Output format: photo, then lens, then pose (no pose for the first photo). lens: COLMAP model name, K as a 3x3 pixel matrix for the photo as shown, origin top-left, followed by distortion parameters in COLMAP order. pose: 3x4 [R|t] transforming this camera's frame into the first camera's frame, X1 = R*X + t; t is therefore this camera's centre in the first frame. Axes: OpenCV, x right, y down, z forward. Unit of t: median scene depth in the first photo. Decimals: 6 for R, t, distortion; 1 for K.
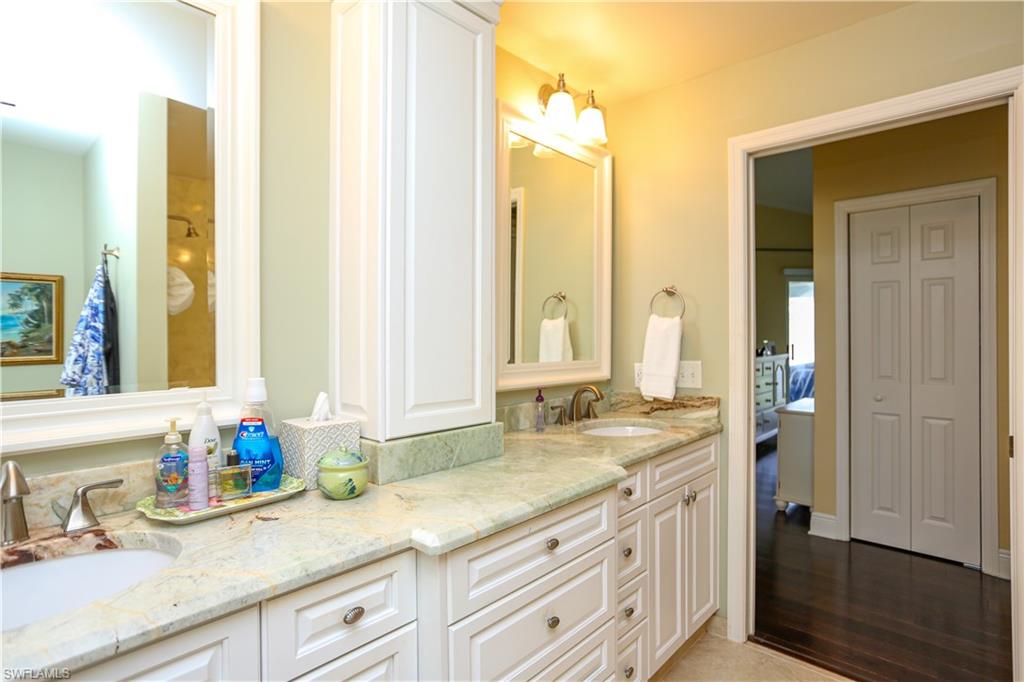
lens RADIAL K [[504.2, 0, 520.1], [0, 504.2, 339.6], [0, 0, 1]] dist [-0.028085, 0.019035]
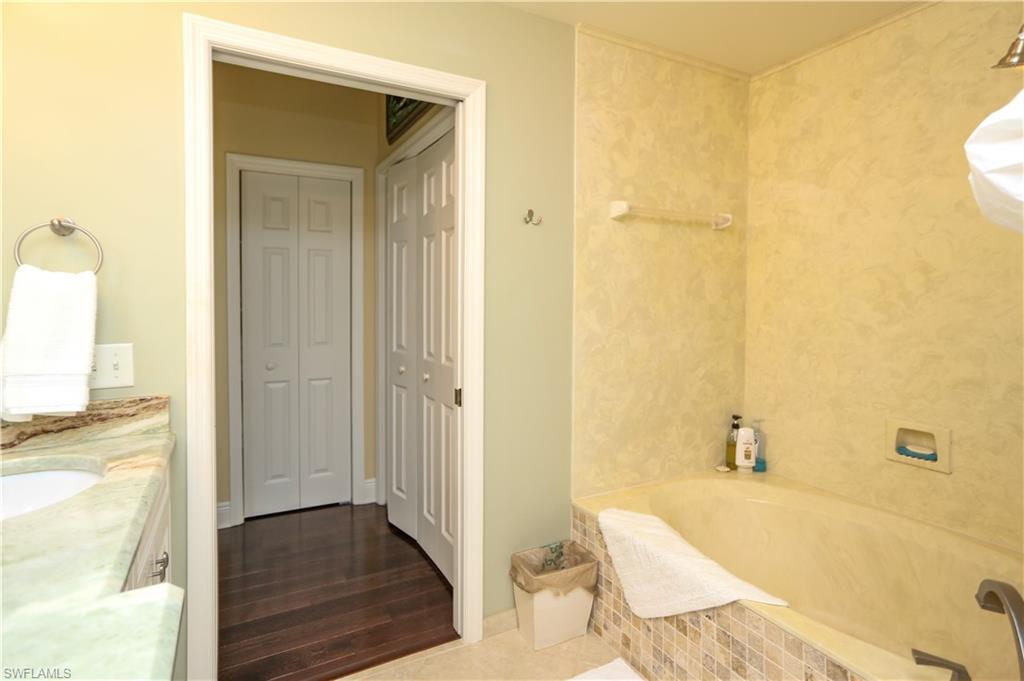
lens RADIAL K [[504.2, 0, 479.6], [0, 504.2, 313.3], [0, 0, 1]] dist [-0.028085, 0.019035]
pose [[0.343641, -0.018630, 0.938916, -0.080215], [0.002775, 0.999819, 0.018823, -0.005476], [-0.939097, -0.003863, 0.343631, 0.351361]]
